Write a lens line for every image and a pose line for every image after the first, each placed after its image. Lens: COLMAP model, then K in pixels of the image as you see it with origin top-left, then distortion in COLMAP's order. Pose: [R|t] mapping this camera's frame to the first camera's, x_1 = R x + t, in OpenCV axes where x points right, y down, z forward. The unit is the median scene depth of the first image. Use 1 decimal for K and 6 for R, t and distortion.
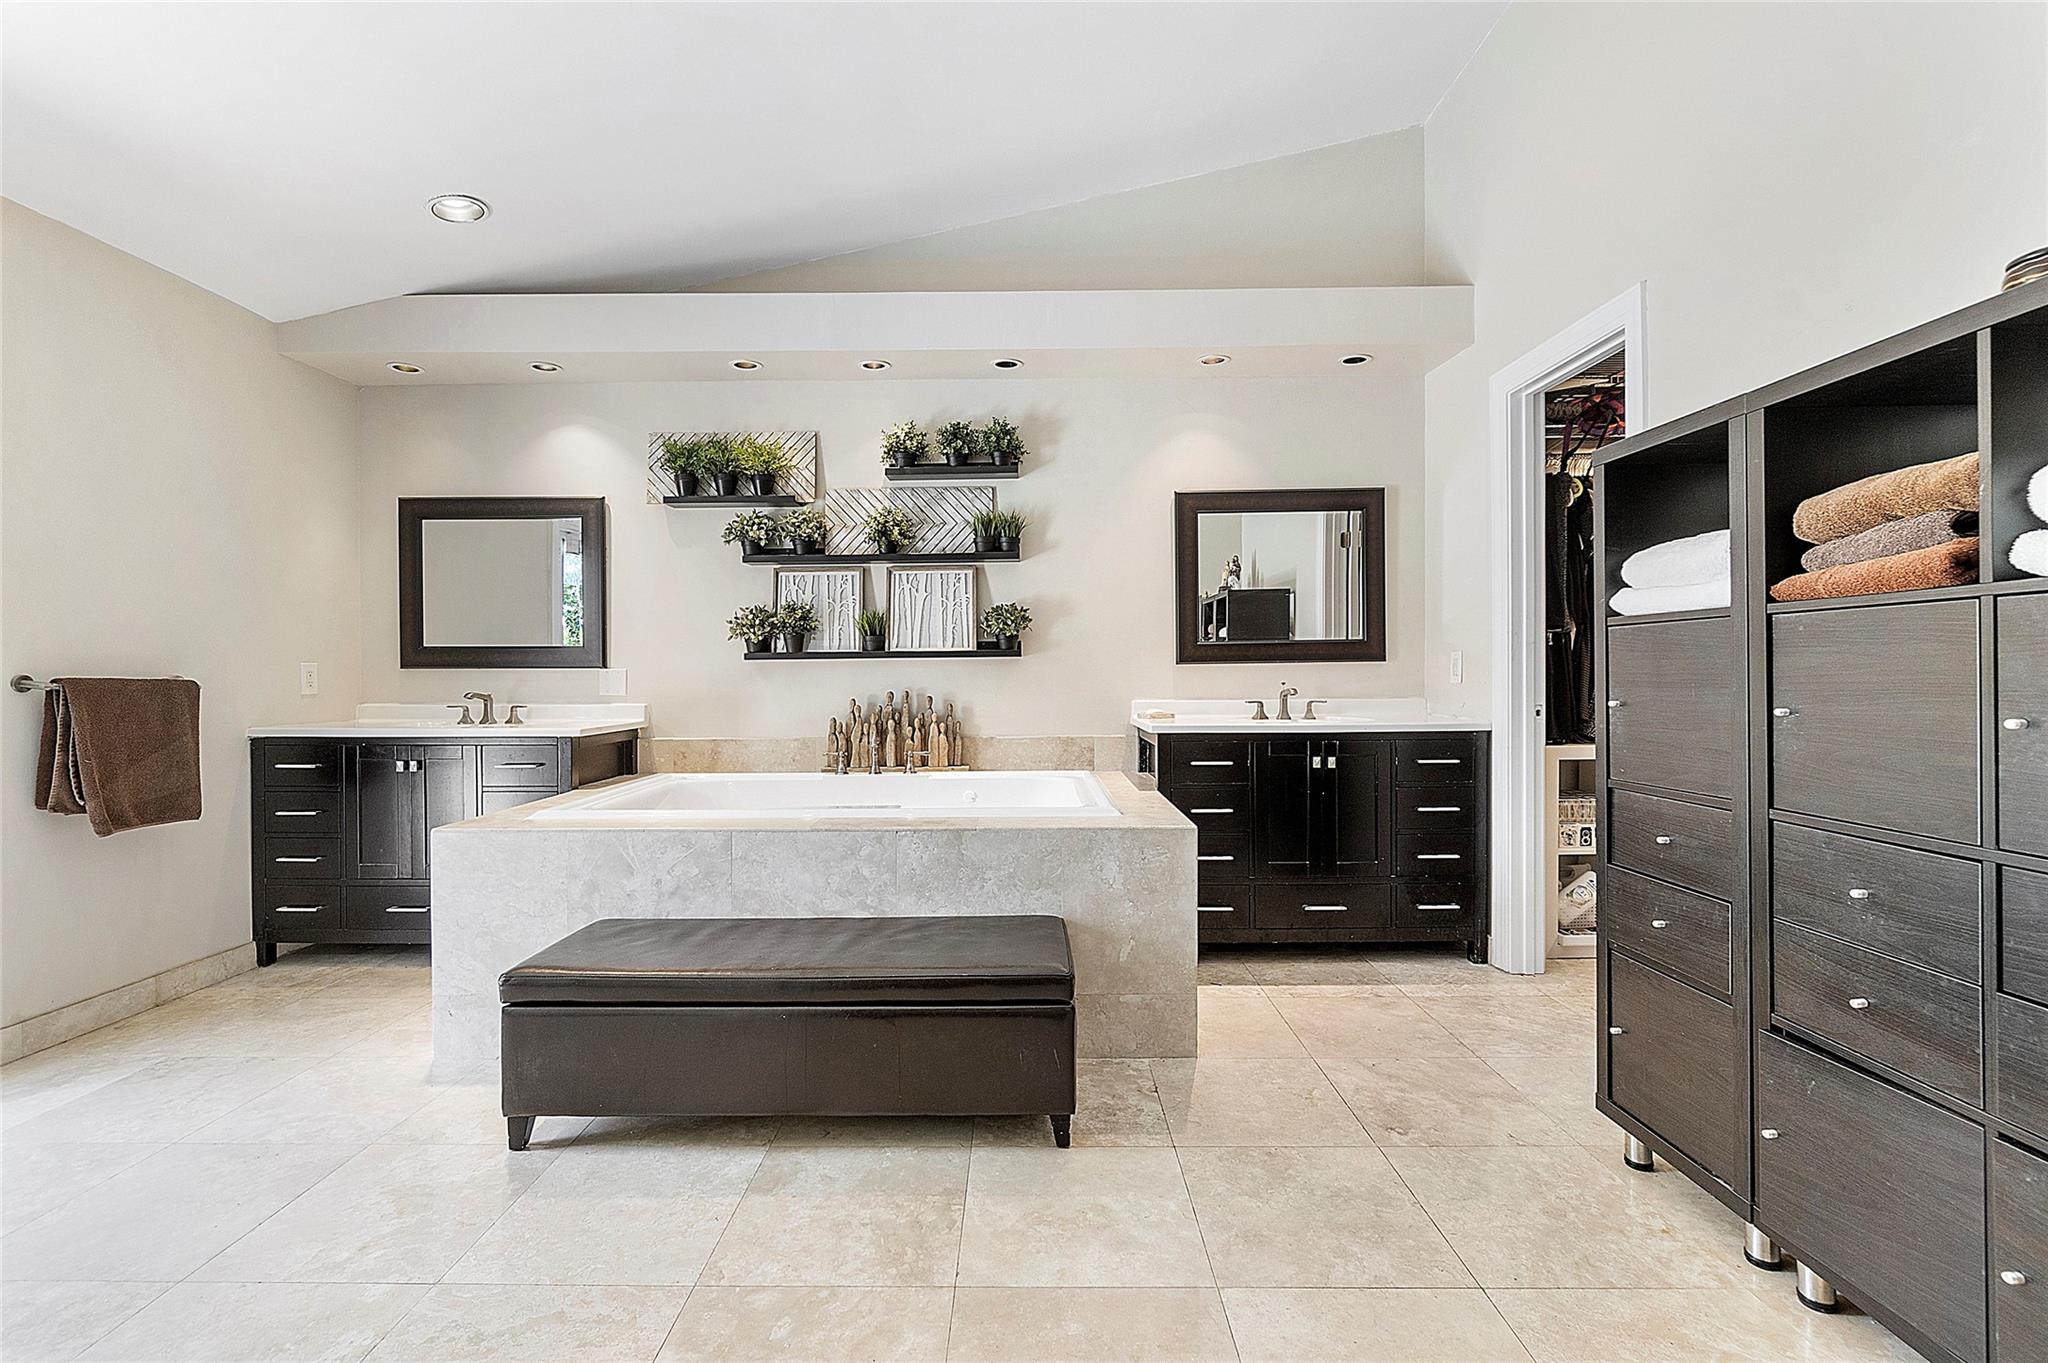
lens RADIAL K [[888.6, 0, 1022.8], [0, 888.6, 670.7], [0, 0, 1]] dist [-0.009131, 0.001572]
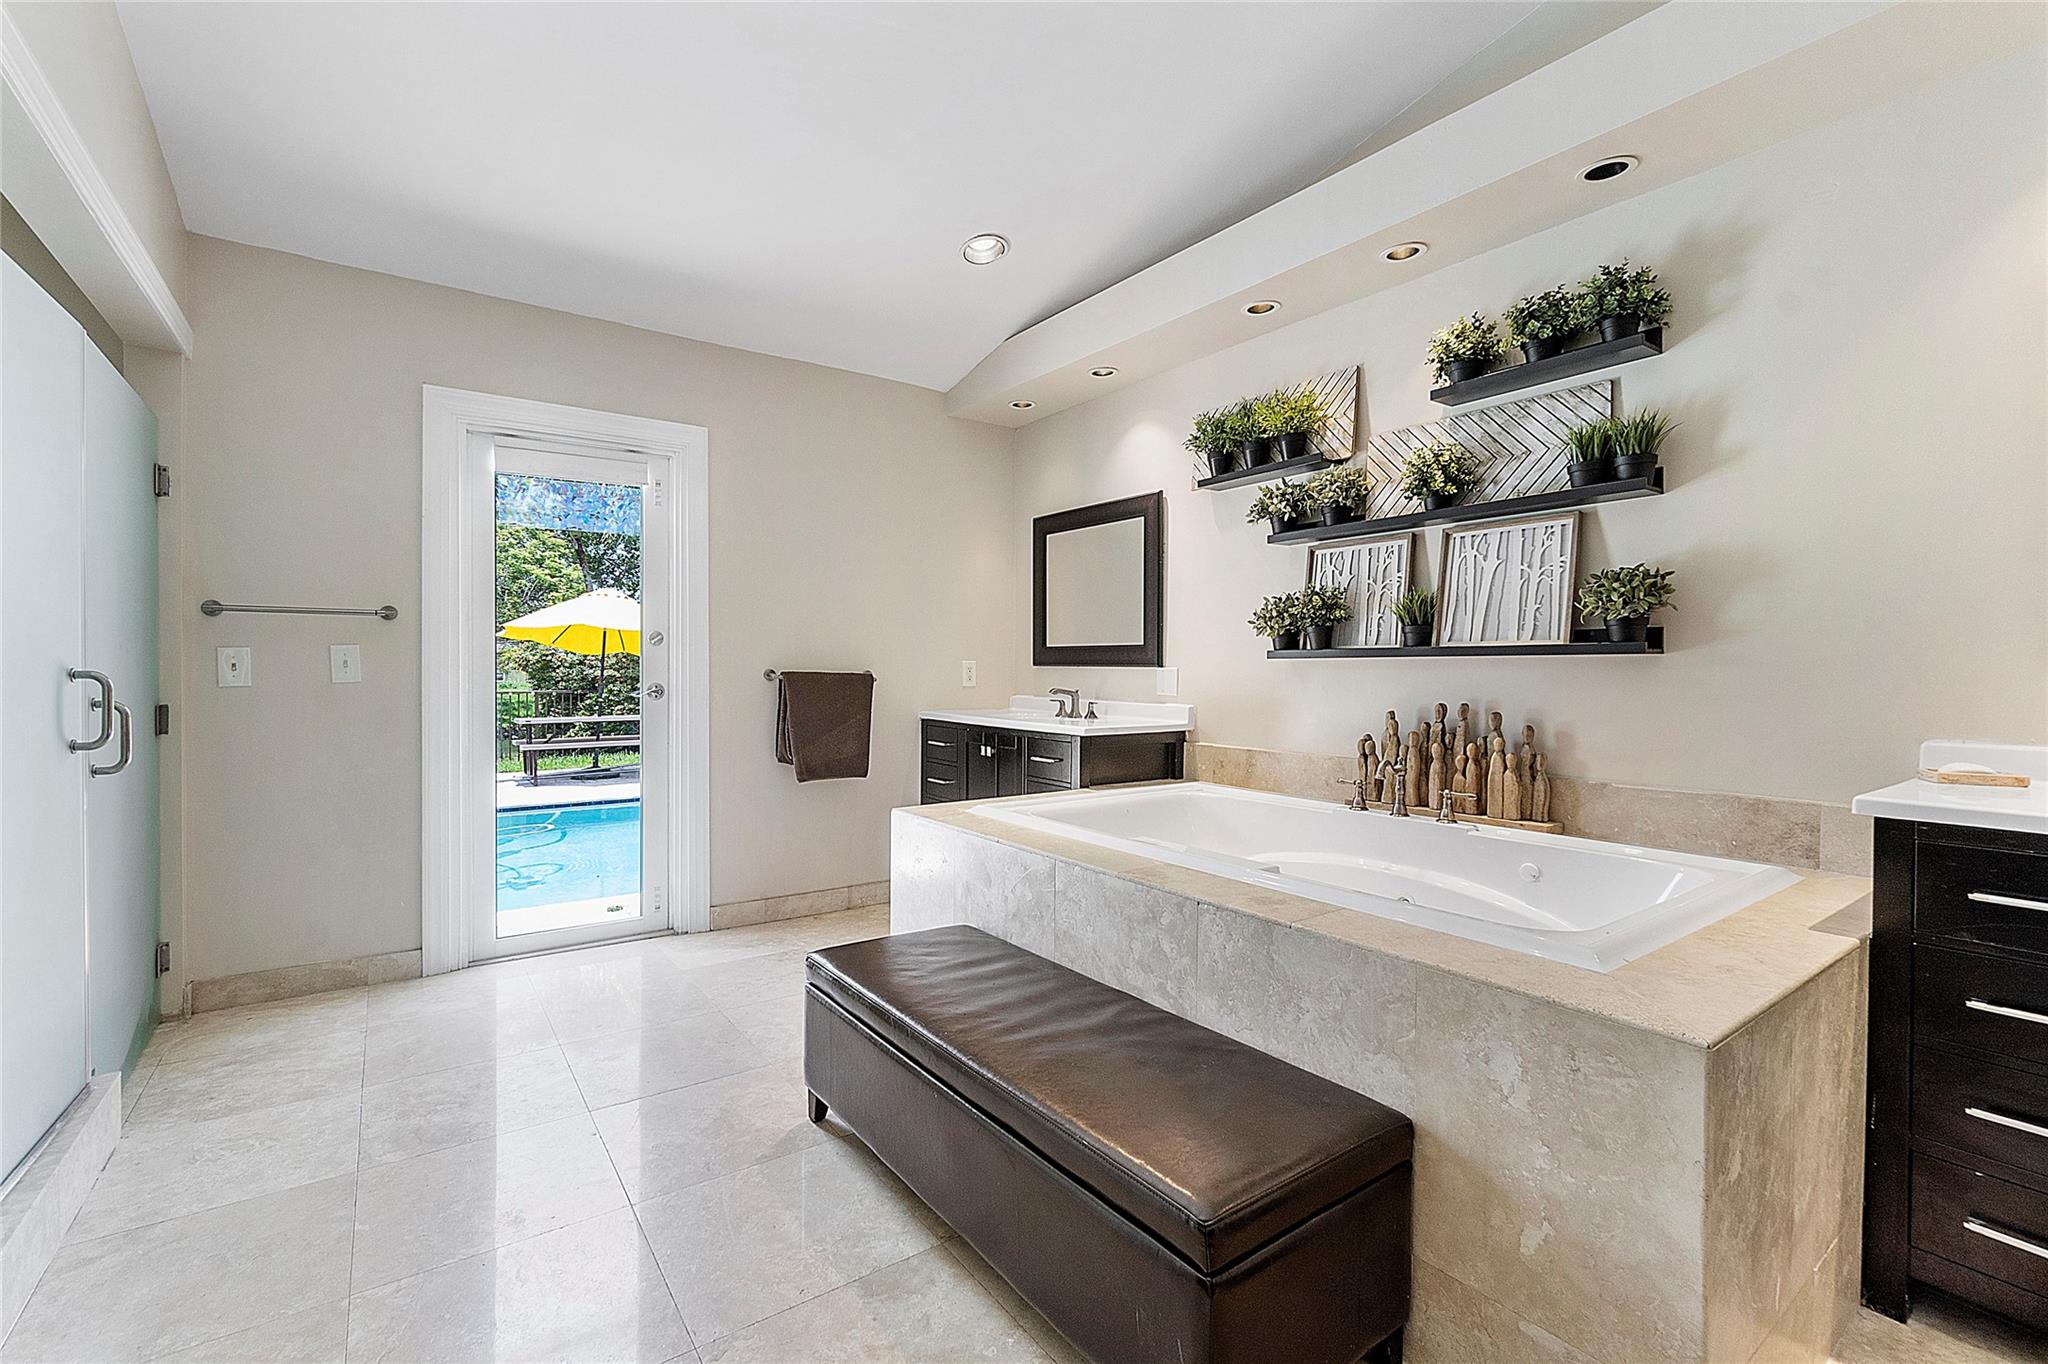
lens RADIAL K [[888.6, 0, 1022.8], [0, 888.6, 671.2], [0, 0, 1]] dist [-0.009131, 0.001572]
pose [[0.582450, 0.012100, -0.812777, 0.233039], [-0.007533, 0.999927, 0.009487, -0.006260], [0.812832, 0.000597, 0.582498, 0.312097]]
